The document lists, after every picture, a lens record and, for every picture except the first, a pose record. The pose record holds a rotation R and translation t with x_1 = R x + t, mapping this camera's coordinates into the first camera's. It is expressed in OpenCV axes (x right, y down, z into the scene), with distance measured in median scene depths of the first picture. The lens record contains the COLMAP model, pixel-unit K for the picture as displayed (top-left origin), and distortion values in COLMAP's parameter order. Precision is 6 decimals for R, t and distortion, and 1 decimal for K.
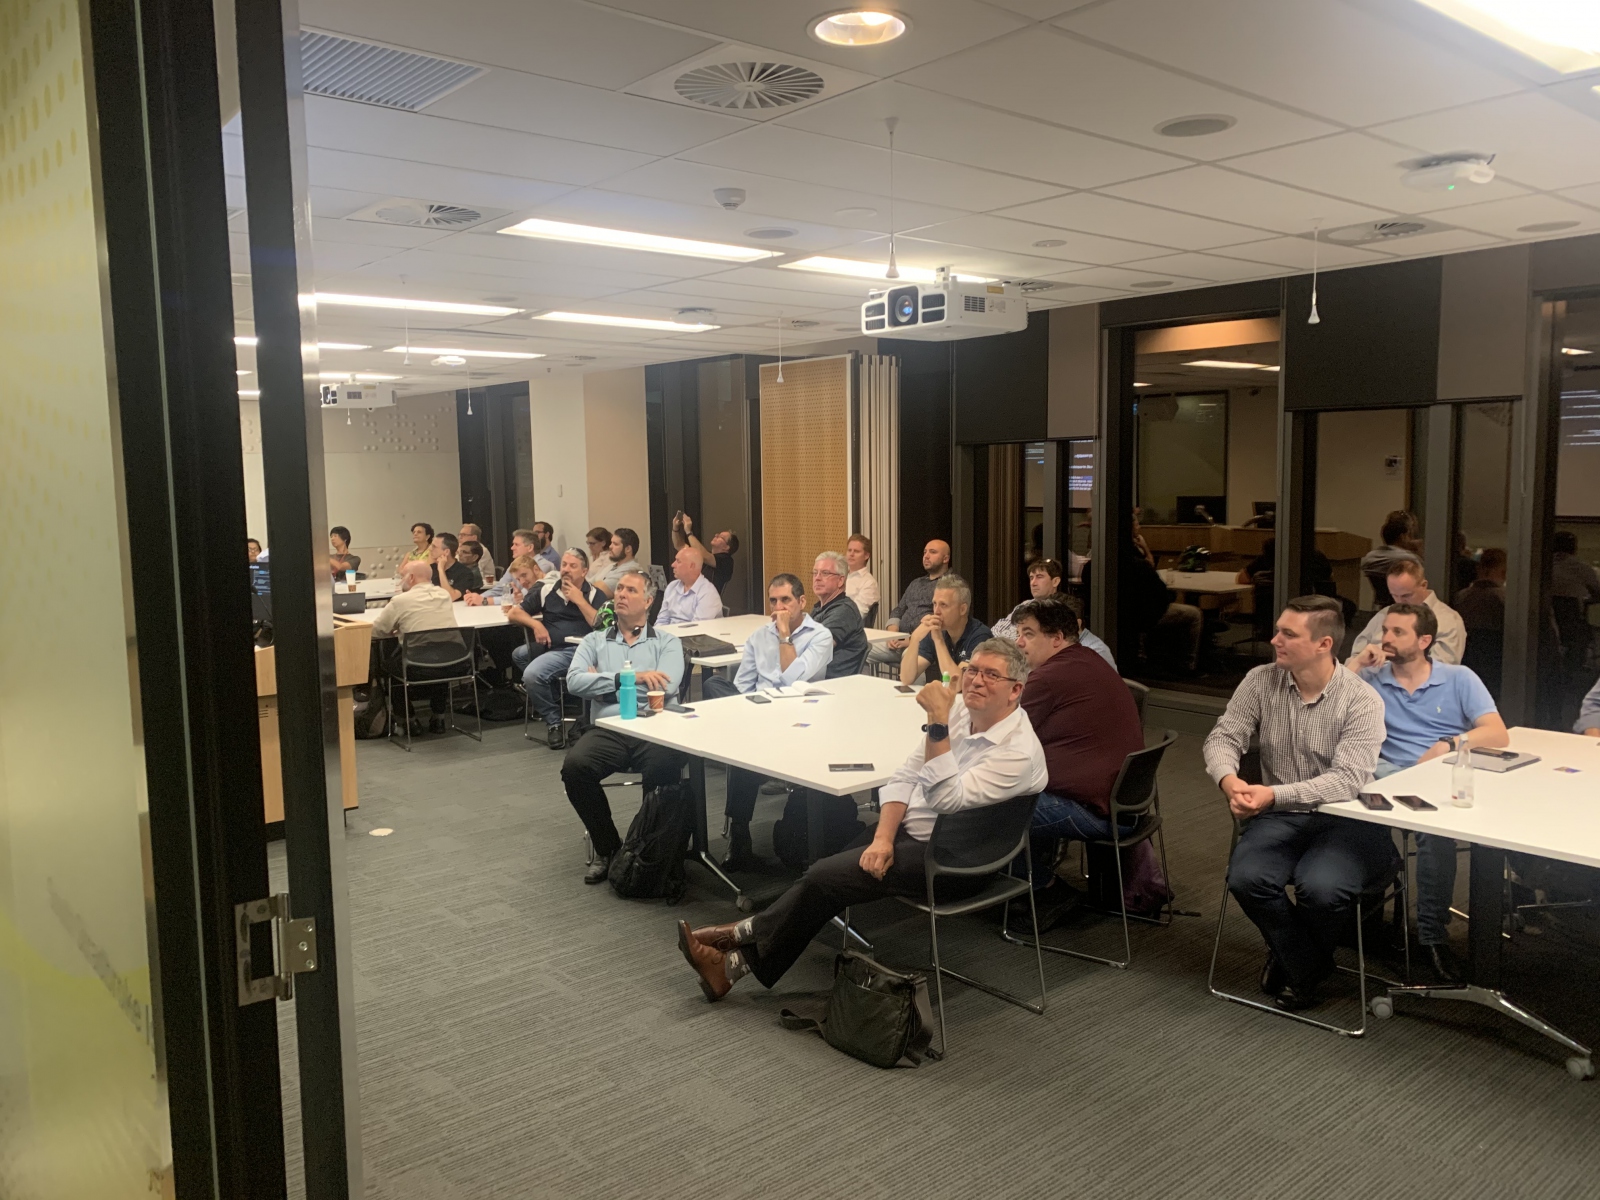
lens RADIAL K [[1238.6, 0, 800.0], [0, 1238.6, 600.0], [0, 0, 1]] dist [0.098063, -0.116657]
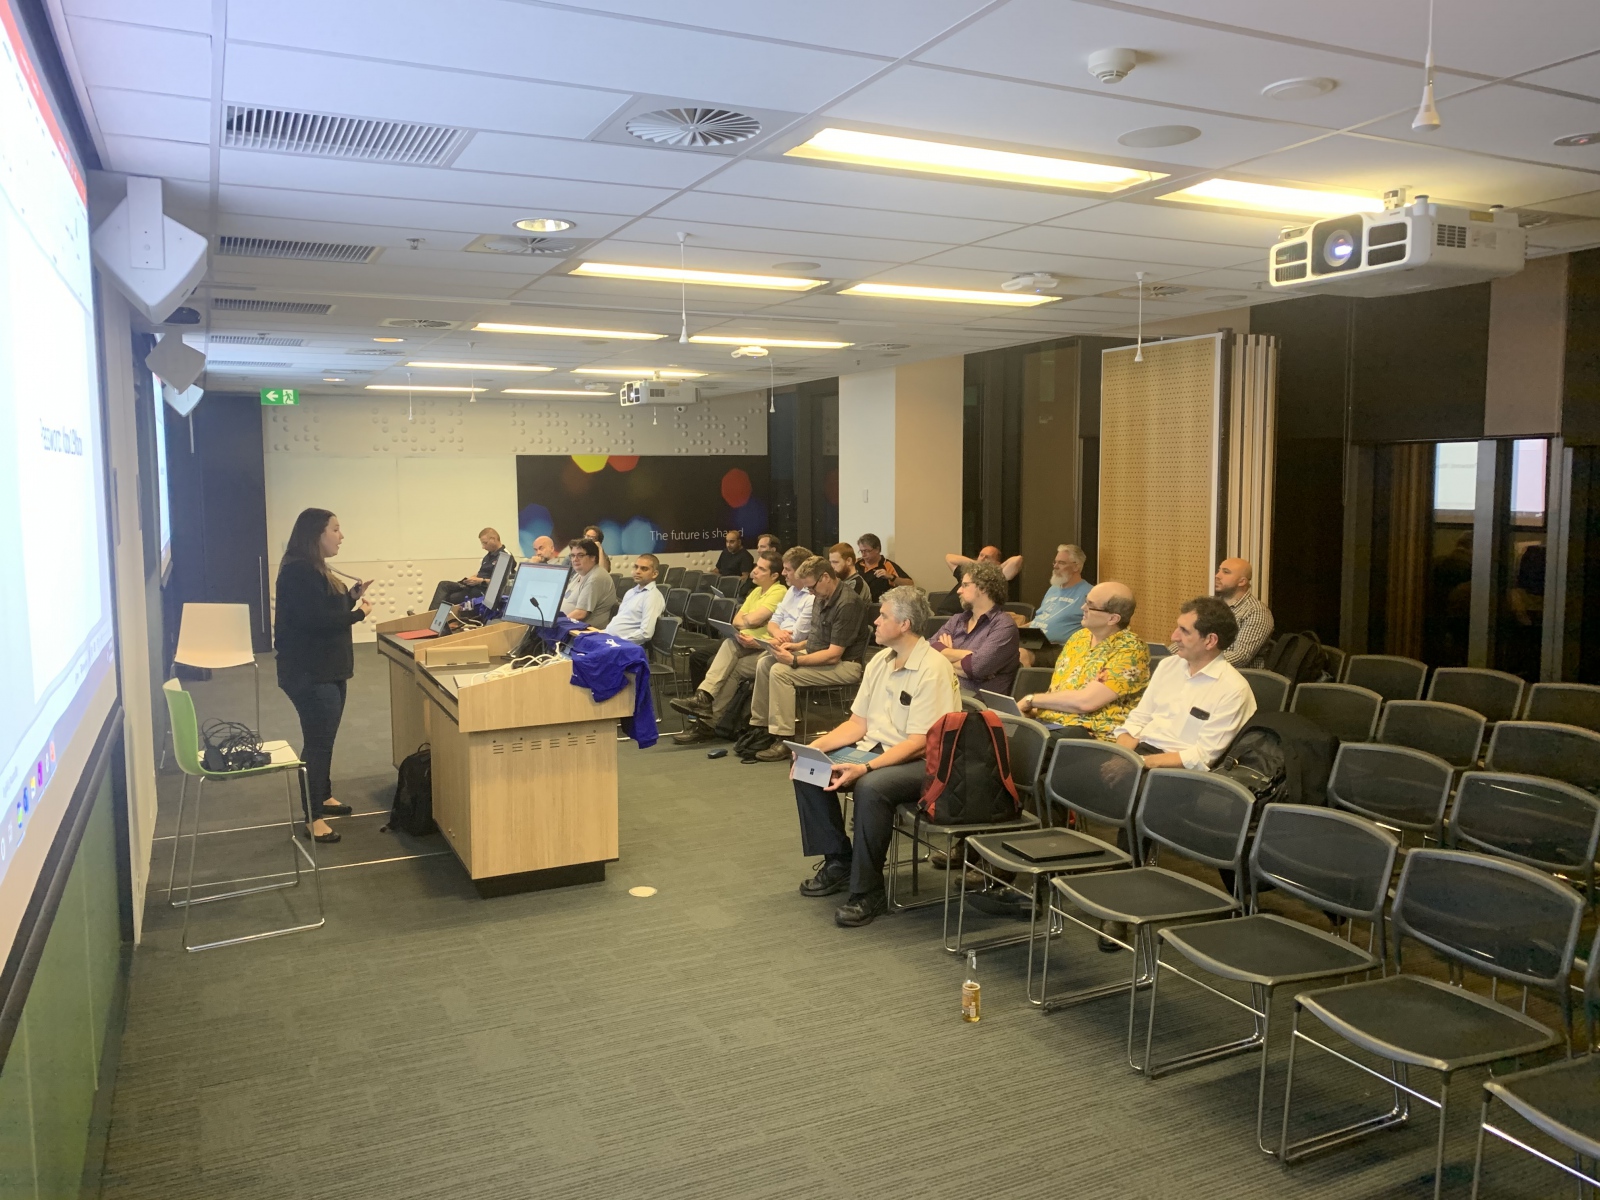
lens RADIAL K [[1206.7, 0, 799.8], [0, 1206.7, 571.3], [0, 0, 1]] dist [0.073507, -0.035827]
pose [[0.968309, 0.029706, -0.247984, -0.034718], [-0.035804, 0.999156, -0.020115, -0.023863], [0.247177, 0.028357, 0.968555, 0.248276]]
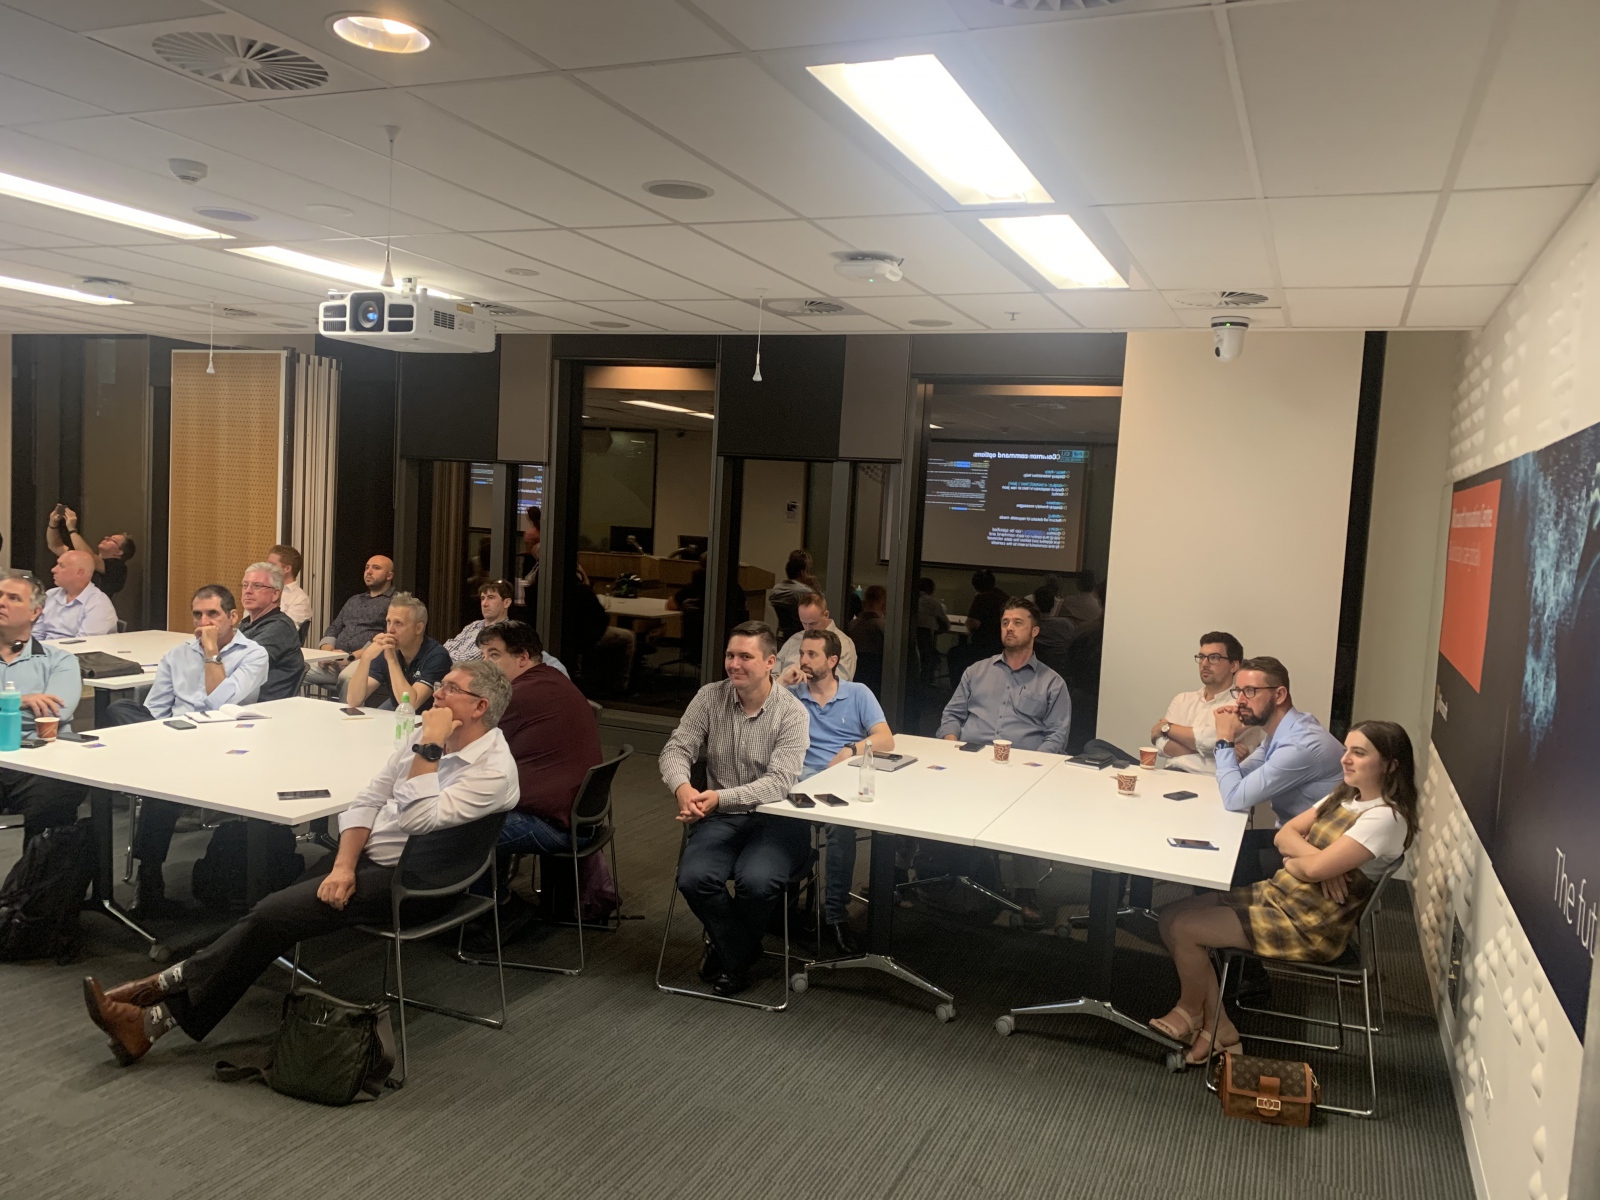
lens RADIAL K [[1238.6, 0, 800.0], [0, 1238.6, 600.0], [0, 0, 1]] dist [0.098063, -0.116657]
pose [[0.895090, 0.029610, 0.444902, -0.042618], [-0.021124, 0.999488, -0.024022, 0.003186], [-0.445386, 0.012104, 0.895257, -0.014279]]
